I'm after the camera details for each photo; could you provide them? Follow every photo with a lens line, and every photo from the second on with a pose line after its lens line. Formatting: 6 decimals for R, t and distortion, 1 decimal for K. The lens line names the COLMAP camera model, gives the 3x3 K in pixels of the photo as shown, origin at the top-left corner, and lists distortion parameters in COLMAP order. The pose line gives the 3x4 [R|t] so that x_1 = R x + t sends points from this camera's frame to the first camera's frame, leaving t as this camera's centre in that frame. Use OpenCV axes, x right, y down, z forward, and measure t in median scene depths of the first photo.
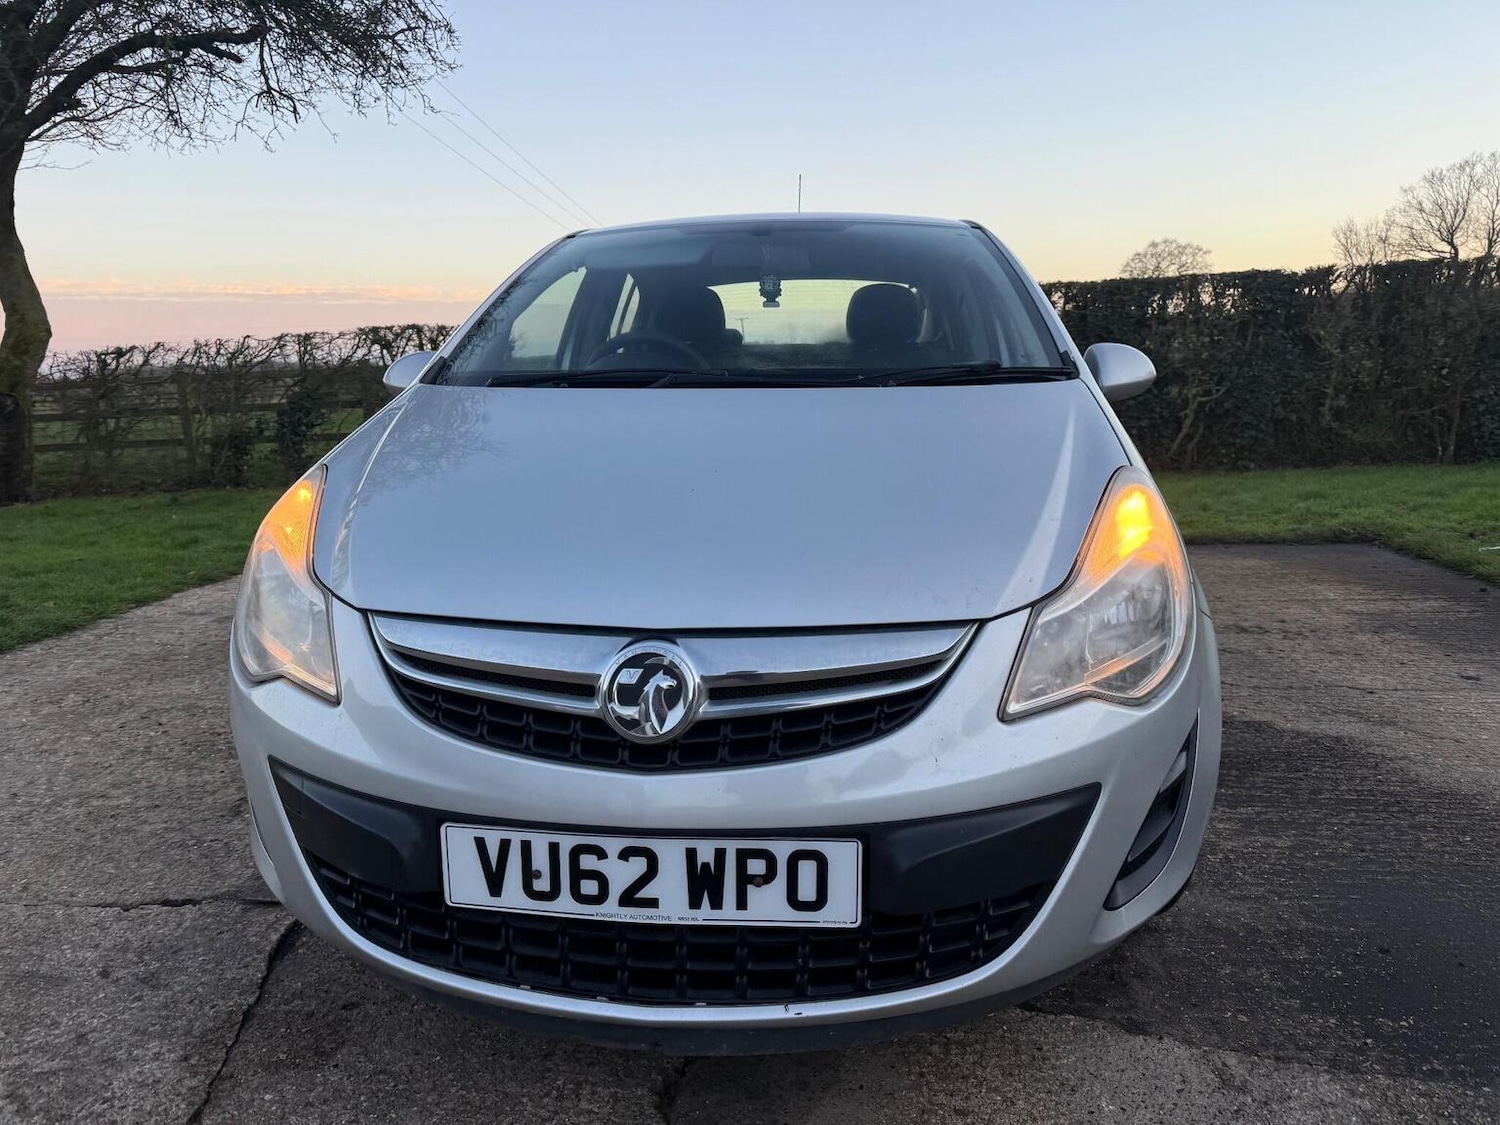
lens RADIAL K [[1060.7, 0, 740.7], [0, 1060.7, 559.8], [0, 0, 1]] dist [0.022978, -0.024874]
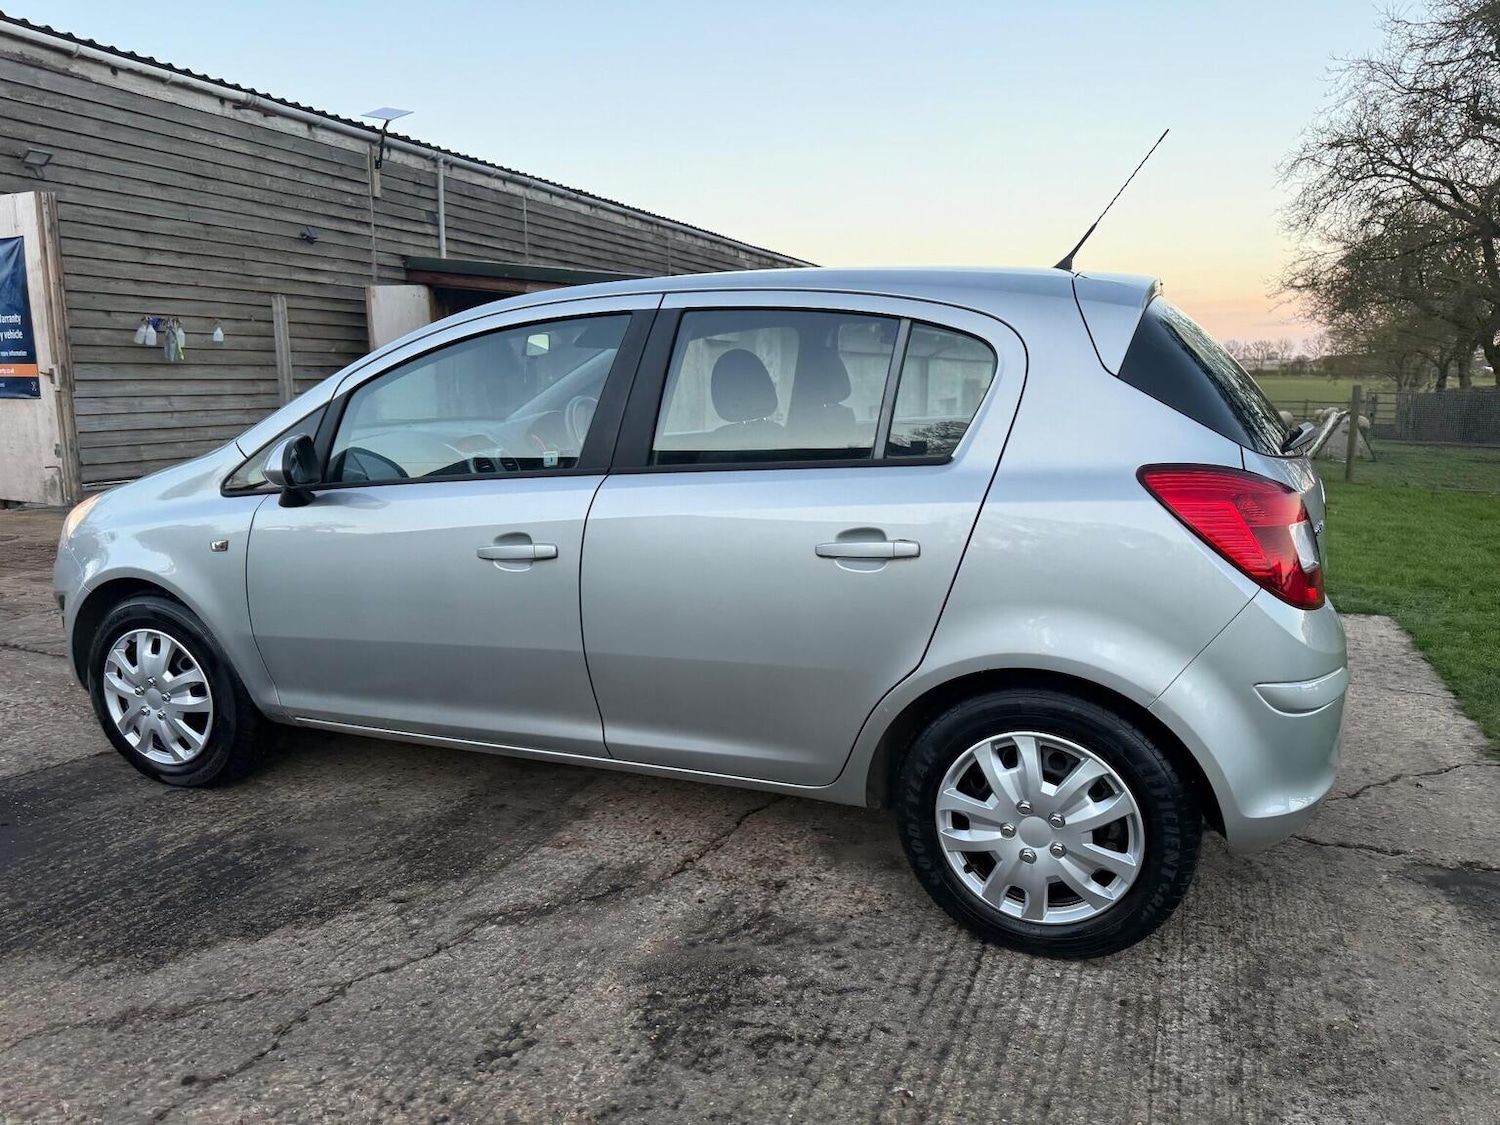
lens RADIAL K [[1060.7, 0, 743.8], [0, 1060.7, 568.0], [0, 0, 1]] dist [0.022978, -0.024874]
pose [[-0.278871, 0.212017, -0.936632, 1.920827], [-0.172195, 0.948478, 0.265967, -0.675376], [0.944764, 0.235454, -0.227995, 2.614535]]
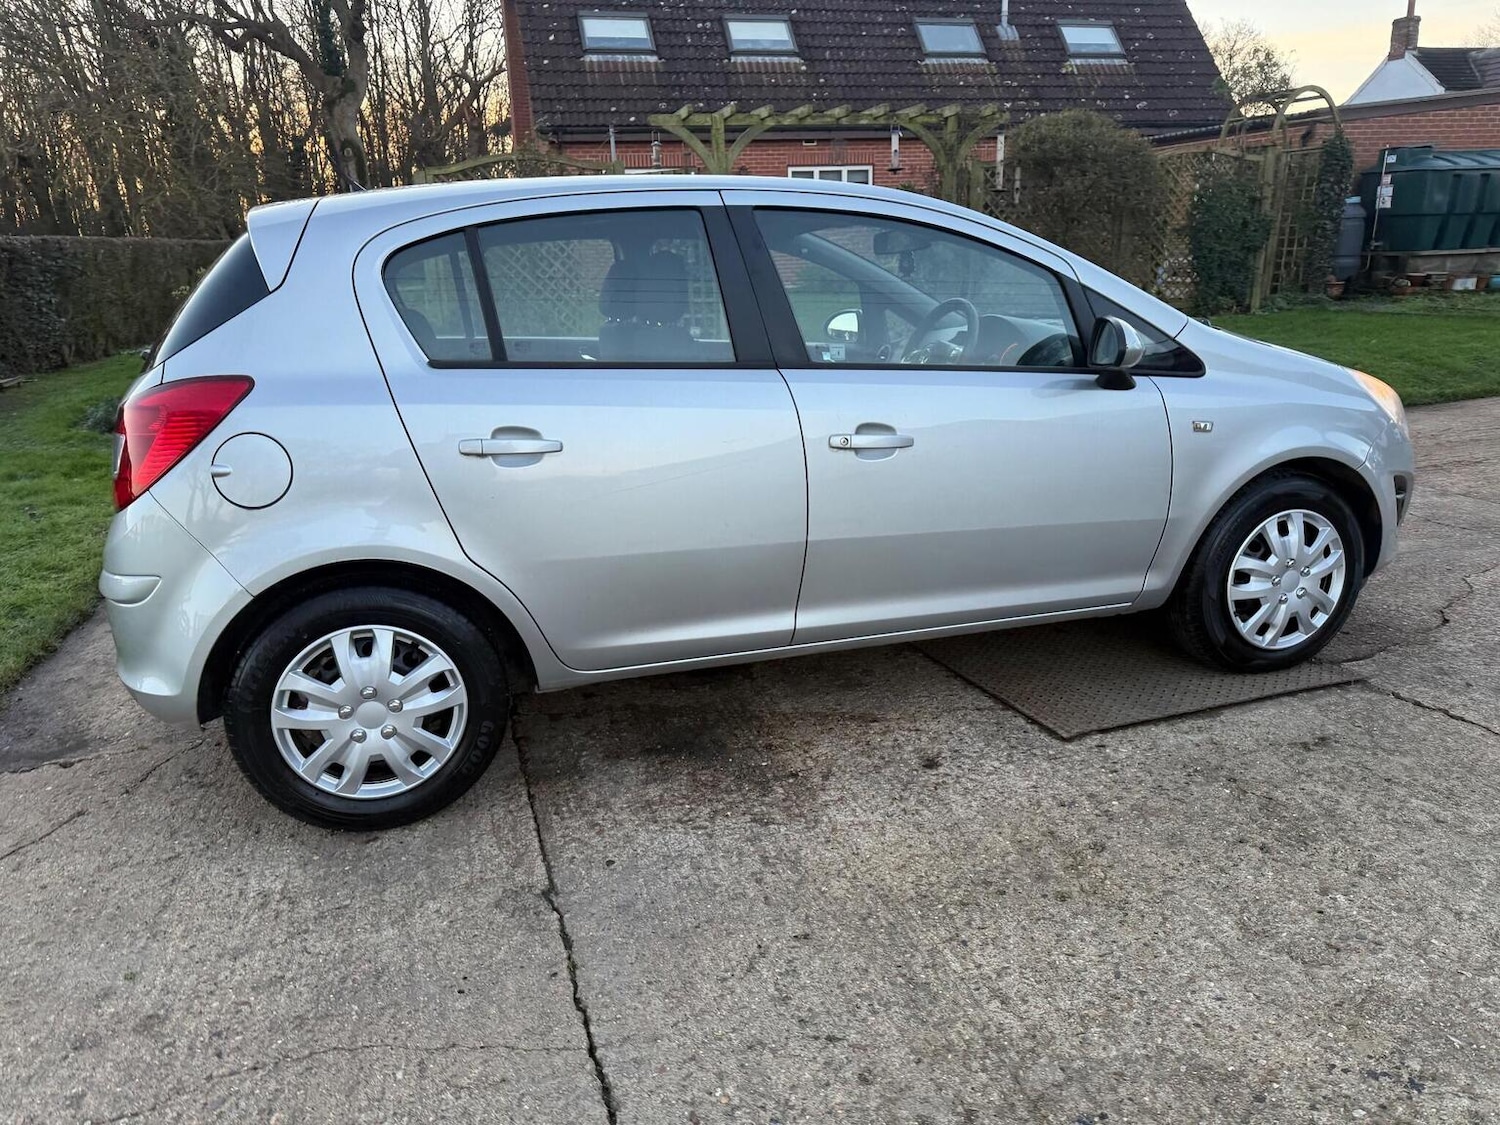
lens RADIAL K [[1060.7, 0, 749.0], [0, 1060.7, 571.4], [0, 0, 1]] dist [0.022978, -0.024874]
pose [[-0.391239, -0.221014, 0.893356, -1.806235], [0.223780, 0.918751, 0.325299, -0.618952], [-0.892667, 0.327185, -0.309993, 2.770156]]
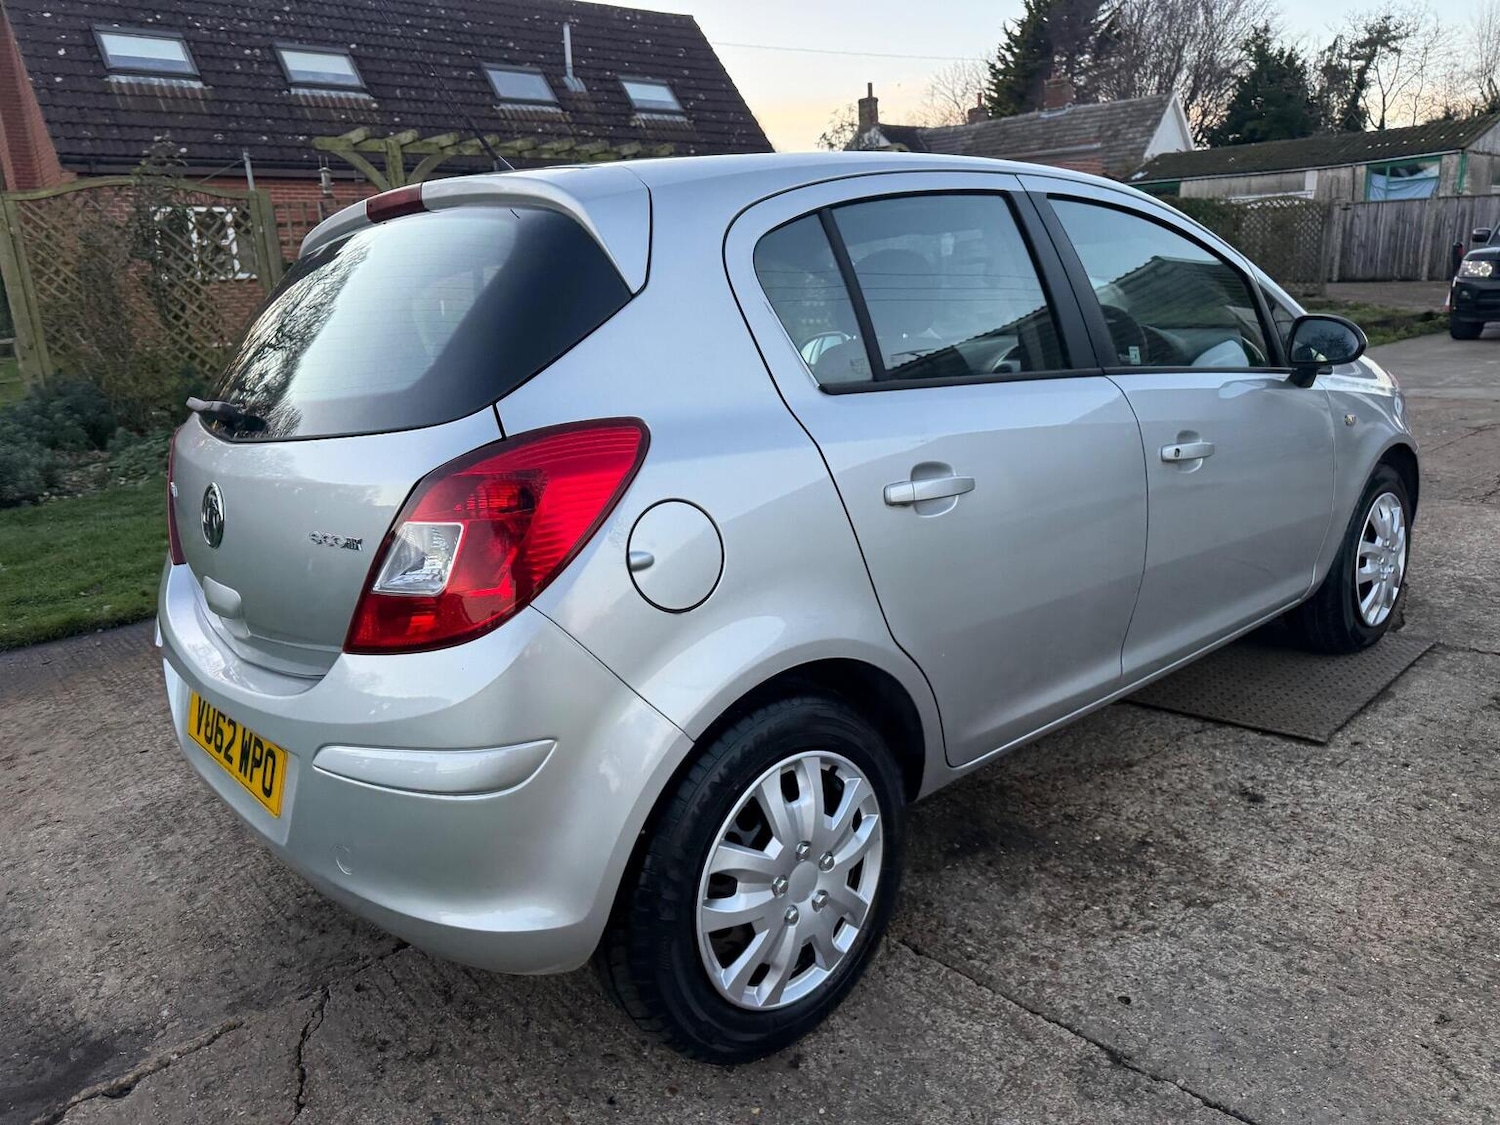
lens RADIAL K [[1060.7, 0, 747.4], [0, 1060.7, 564.2], [0, 0, 1]] dist [0.022978, -0.024874]
pose [[-0.740480, -0.107313, 0.663456, -0.959467], [0.197746, 0.908684, 0.367681, -0.747855], [-0.642328, 0.403456, -0.651642, 3.421651]]
